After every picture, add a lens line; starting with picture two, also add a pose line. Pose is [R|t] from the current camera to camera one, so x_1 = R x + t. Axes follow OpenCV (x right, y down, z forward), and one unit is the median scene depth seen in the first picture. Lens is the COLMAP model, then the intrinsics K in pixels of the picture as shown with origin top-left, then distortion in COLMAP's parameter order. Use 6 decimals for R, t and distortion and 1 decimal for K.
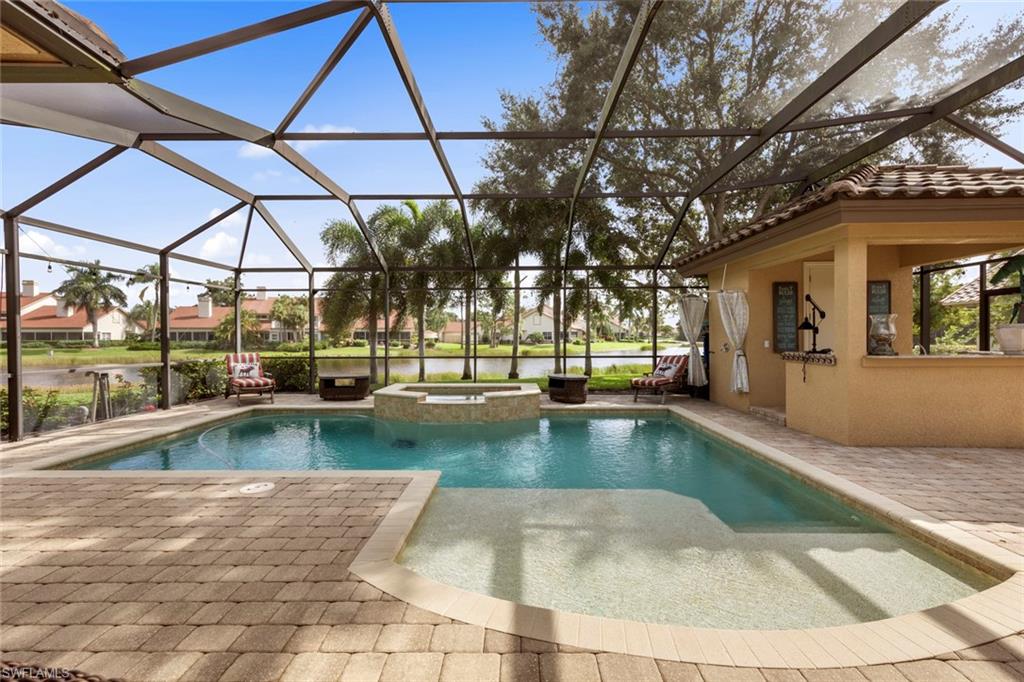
lens RADIAL K [[400.3, 0, 509.7], [0, 400.3, 340.3], [0, 0, 1]] dist [0.002211, 0.000292]
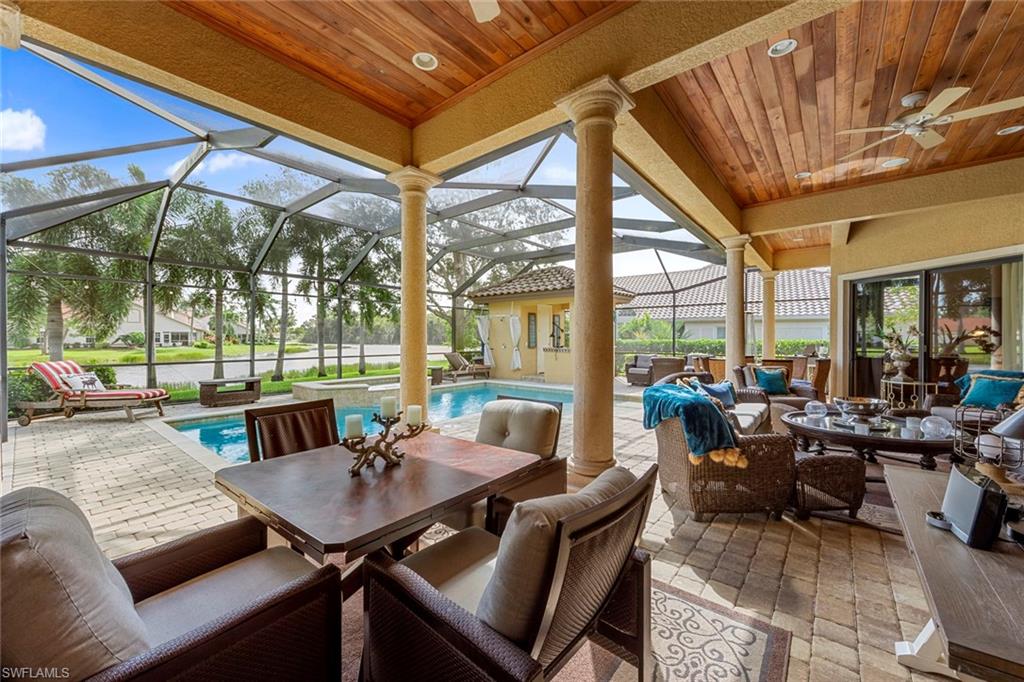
lens RADIAL K [[400.3, 0, 509.7], [0, 400.3, 340.3], [0, 0, 1]] dist [0.002211, 0.000292]
pose [[0.622443, 0.000669, 0.782665, -0.813938], [0.003482, 0.999987, -0.003624, -0.000044], [-0.782657, 0.004981, 0.622433, -0.127948]]
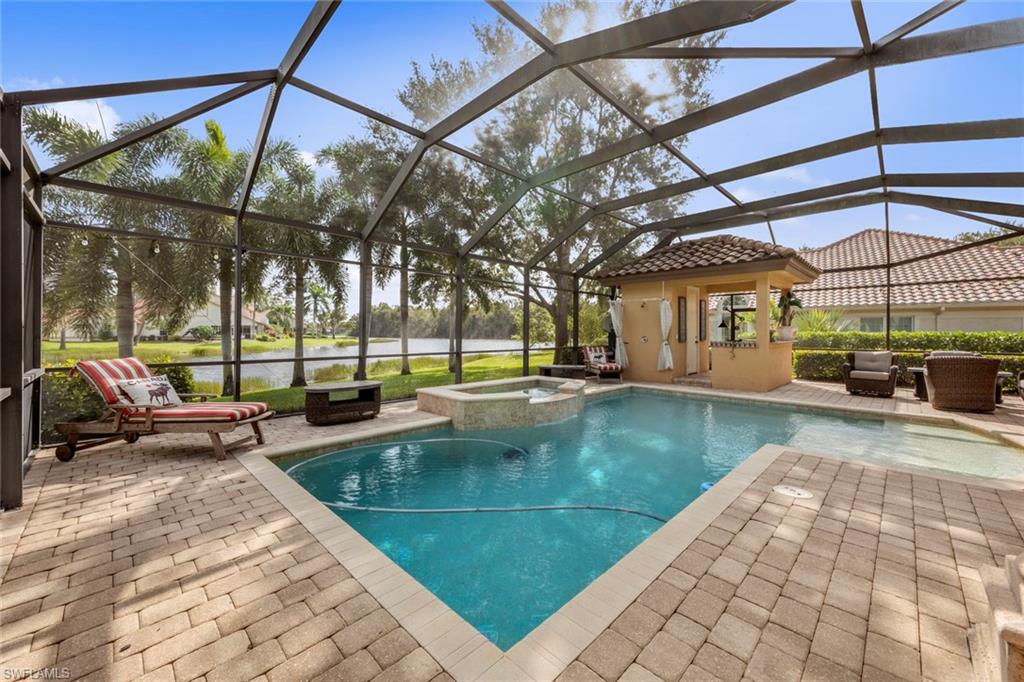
lens RADIAL K [[397.1, 0, 507.2], [0, 397.1, 332.4], [0, 0, 1]] dist [0.002592, 0.000255]
pose [[0.694453, 0.005501, 0.719517, -0.764556], [0.001243, 0.999960, -0.008845, 0.006928], [-0.719537, 0.007037, 0.694419, 0.370708]]
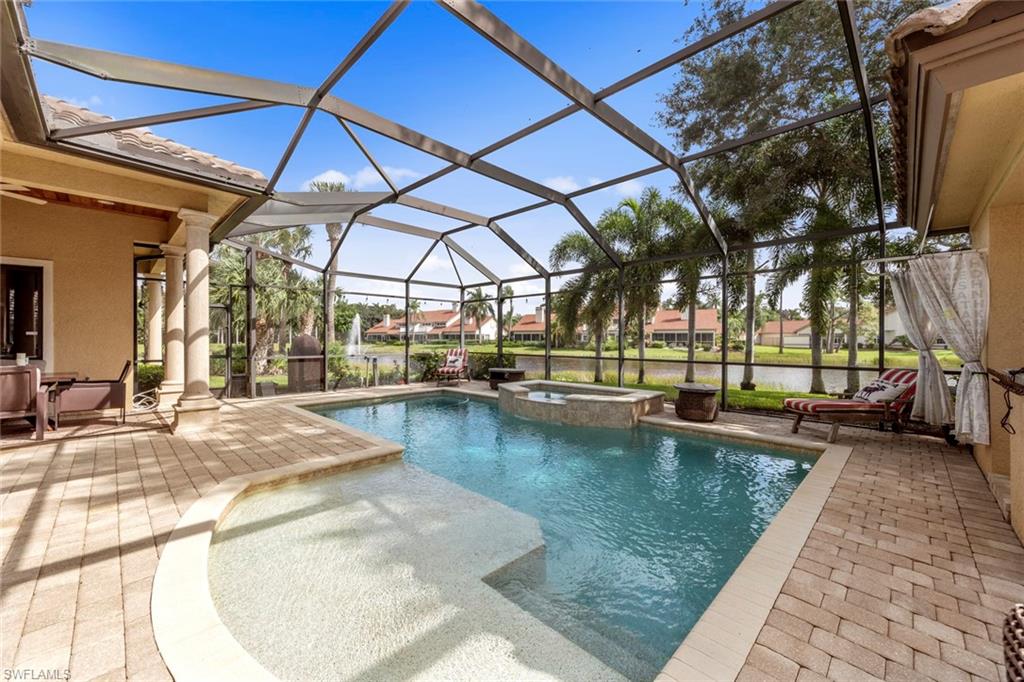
lens RADIAL K [[396.3, 0, 513.9], [0, 396.3, 341.1], [0, 0, 1]] dist [-0.000419, -0.000126]
pose [[0.722253, 0.009723, -0.691560, 0.433446], [-0.011102, 0.999935, 0.002463, 0.000914], [0.691539, 0.005899, 0.722315, 0.179050]]
